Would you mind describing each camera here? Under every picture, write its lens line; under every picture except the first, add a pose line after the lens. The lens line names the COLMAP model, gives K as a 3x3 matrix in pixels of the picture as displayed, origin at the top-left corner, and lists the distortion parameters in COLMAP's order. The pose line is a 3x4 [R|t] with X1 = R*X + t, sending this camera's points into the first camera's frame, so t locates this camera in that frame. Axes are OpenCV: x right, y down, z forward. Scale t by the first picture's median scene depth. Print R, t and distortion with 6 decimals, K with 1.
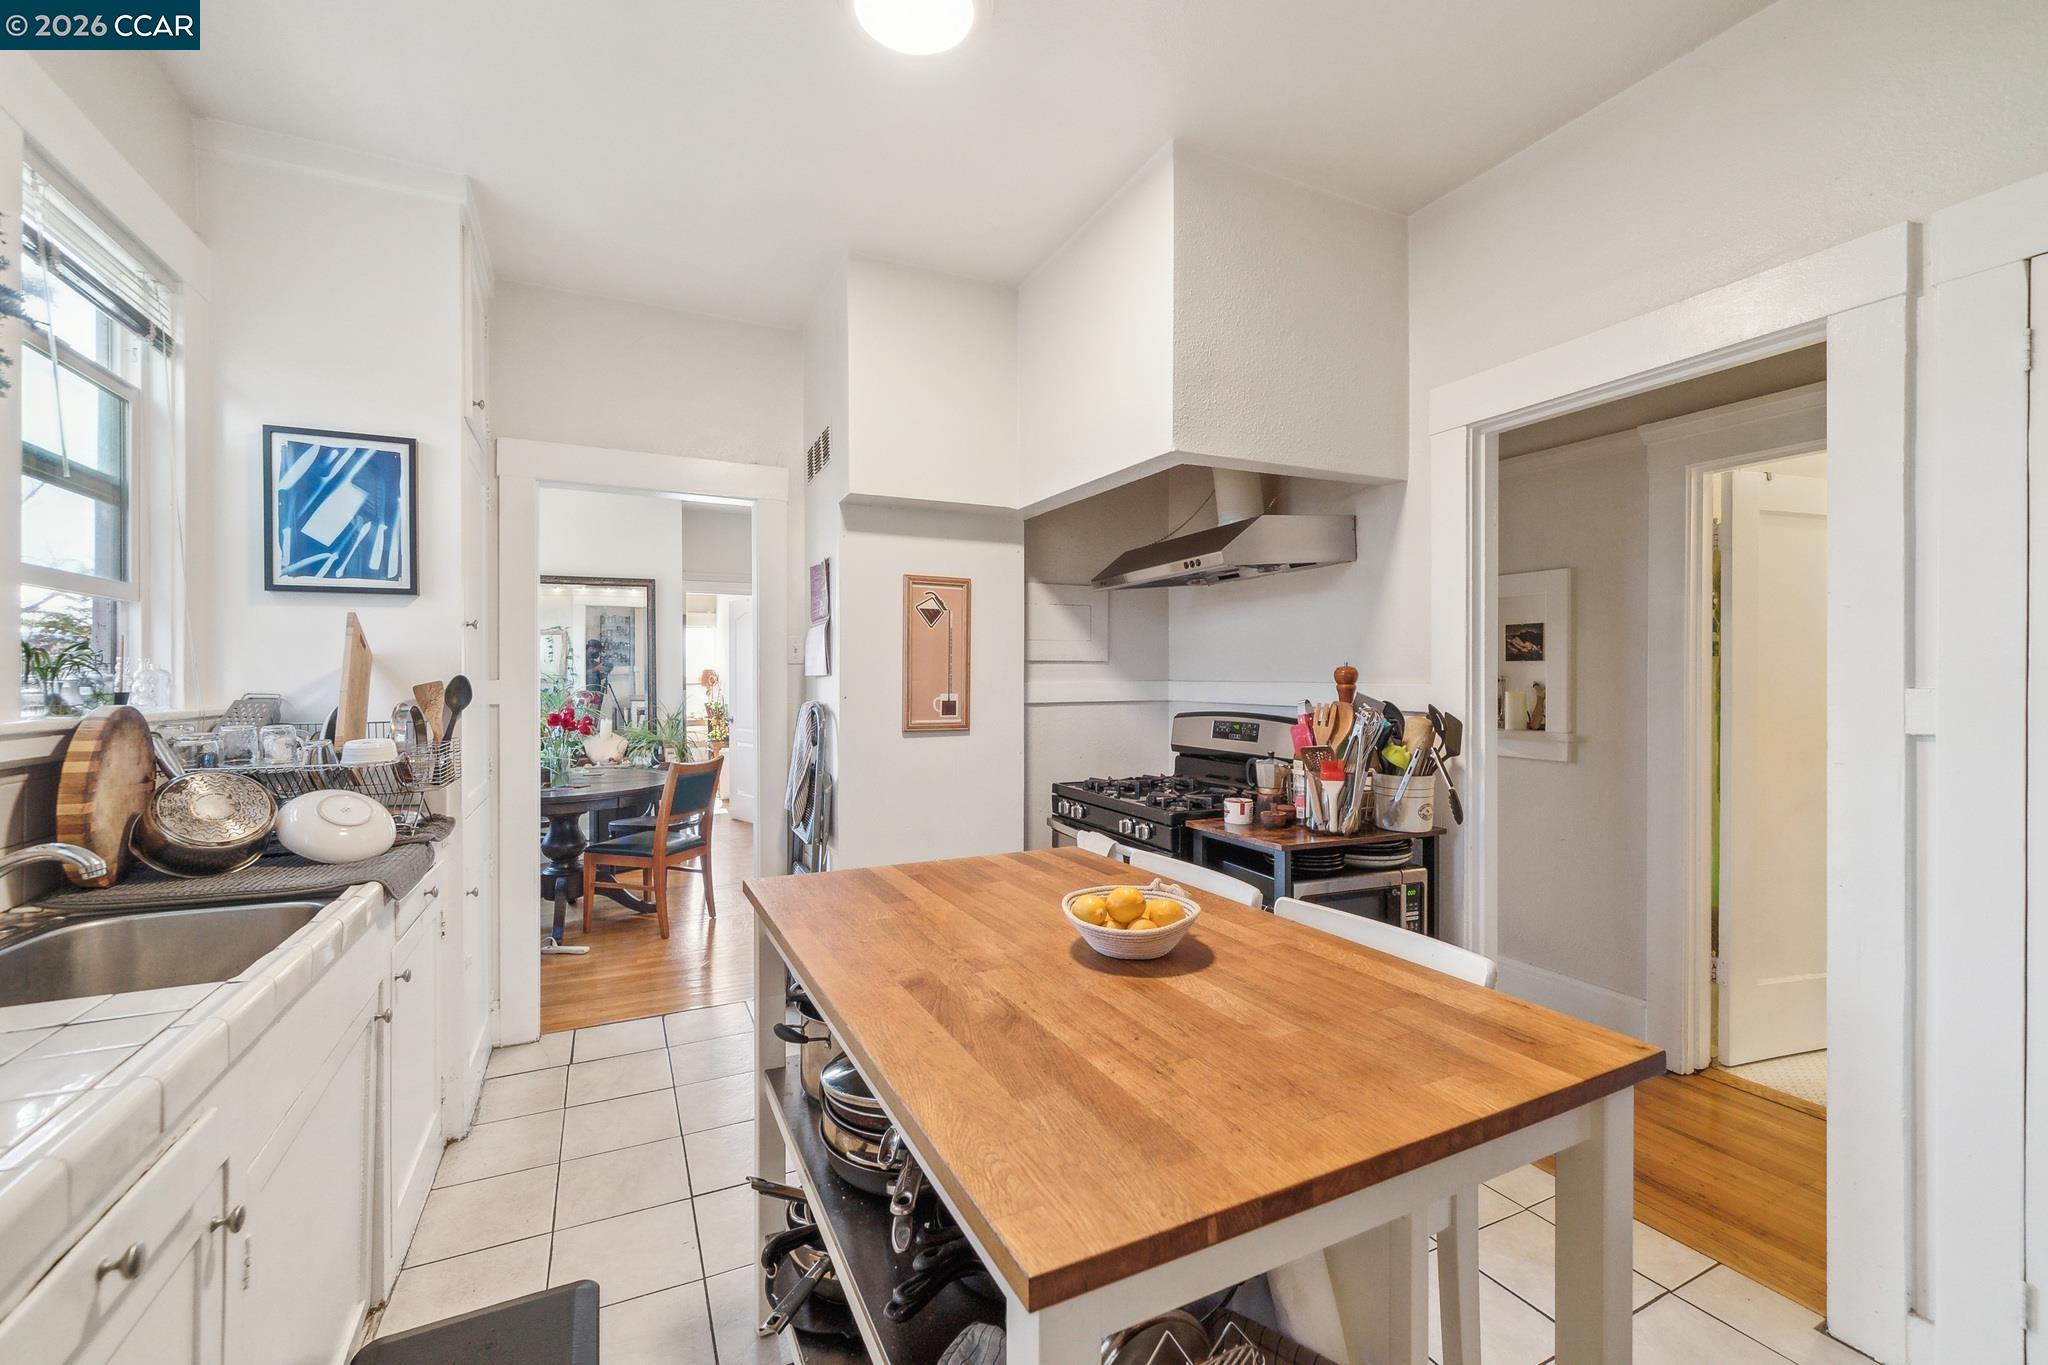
lens RADIAL K [[825.0, 0, 1004.8], [0, 825.0, 680.9], [0, 0, 1]] dist [0.001066, 0.000560]
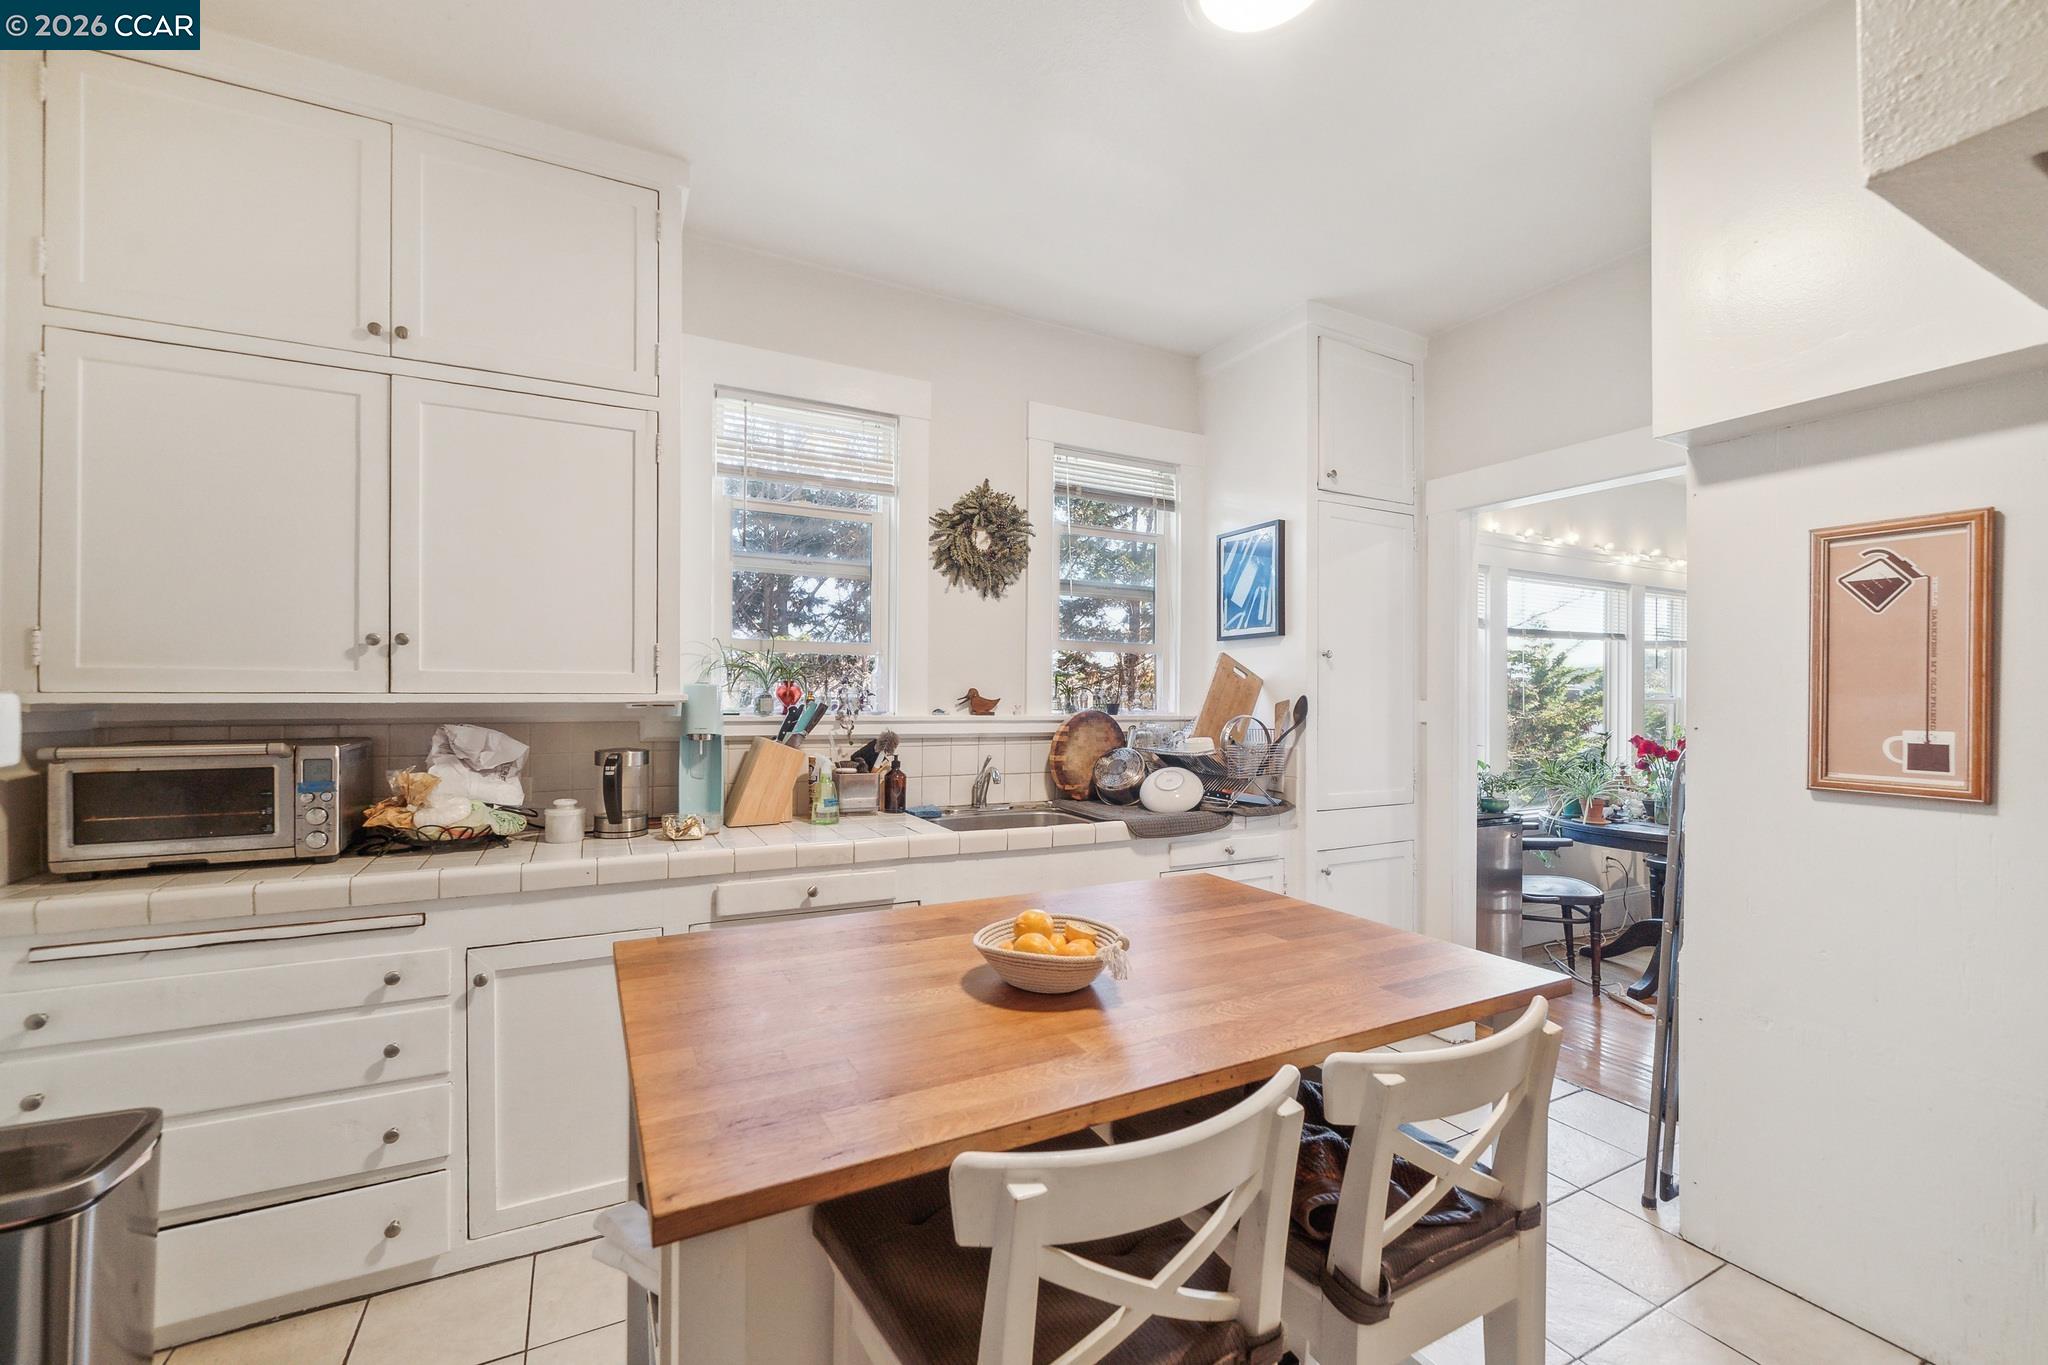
lens RADIAL K [[825.0, 0, 1007.0], [0, 825.0, 691.4], [0, 0, 1]] dist [0.001066, 0.000560]
pose [[0.029079, -0.004300, -0.999568, 0.633132], [-0.012083, 0.999916, -0.004653, -0.001062], [0.999504, 0.012213, 0.029025, 0.532139]]
